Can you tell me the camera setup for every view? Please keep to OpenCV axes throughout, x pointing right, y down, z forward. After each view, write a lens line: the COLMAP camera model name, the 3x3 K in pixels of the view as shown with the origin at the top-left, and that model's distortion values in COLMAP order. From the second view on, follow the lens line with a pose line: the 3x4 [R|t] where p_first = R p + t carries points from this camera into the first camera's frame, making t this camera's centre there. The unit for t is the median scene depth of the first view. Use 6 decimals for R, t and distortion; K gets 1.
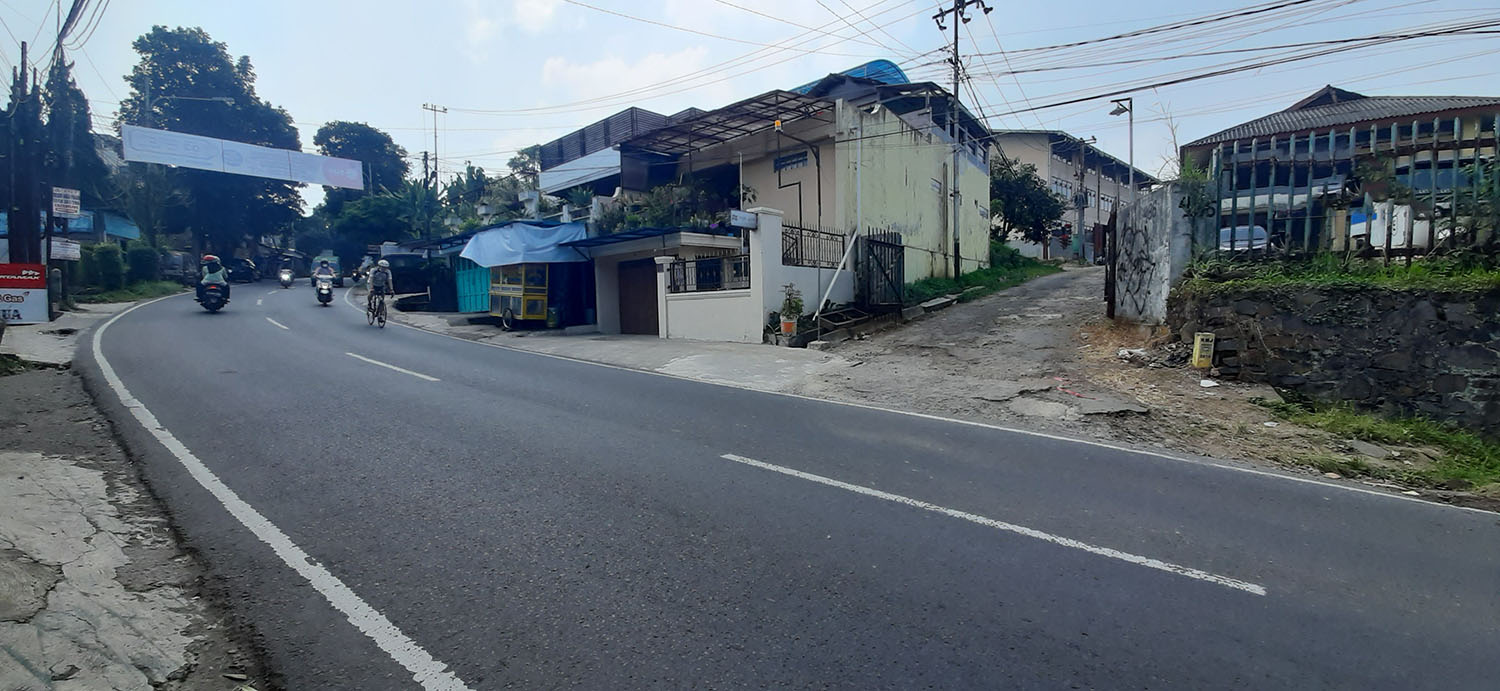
lens RADIAL K [[545.9, 0, 750.0], [0, 545.9, 345.5], [0, 0, 1]] dist [-0.000037, -0.000051]
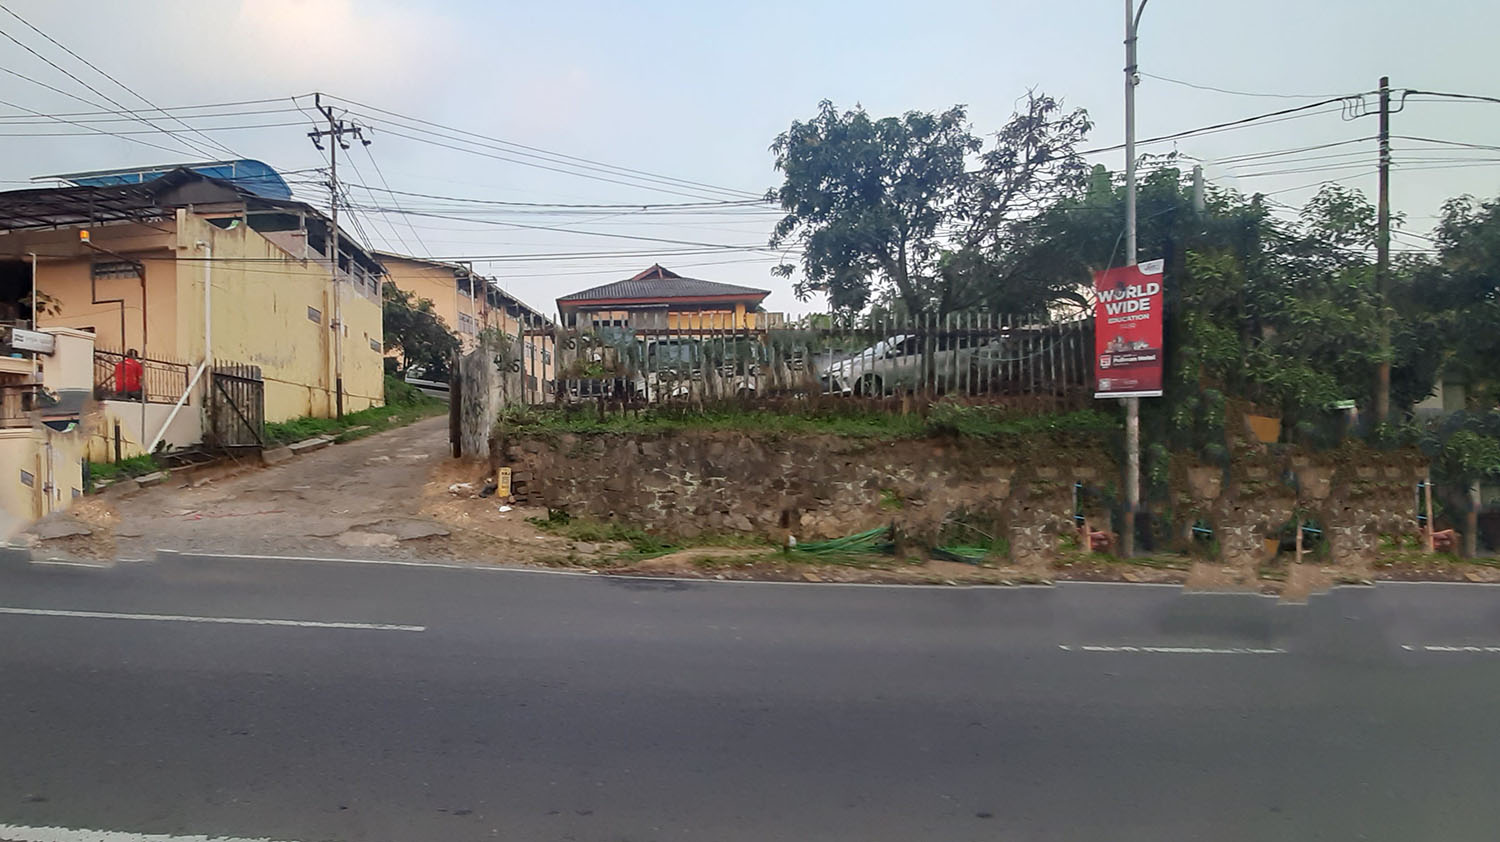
lens RADIAL K [[873.7, 0, 750.0], [0, 873.7, 421.0], [0, 0, 1]] dist [-0.002457, 0.002306]
pose [[0.812074, 0.010627, 0.583458, 0.091779], [0.050744, 0.994761, -0.088744, 0.049376], [-0.581345, 0.101674, 0.807280, -0.599880]]
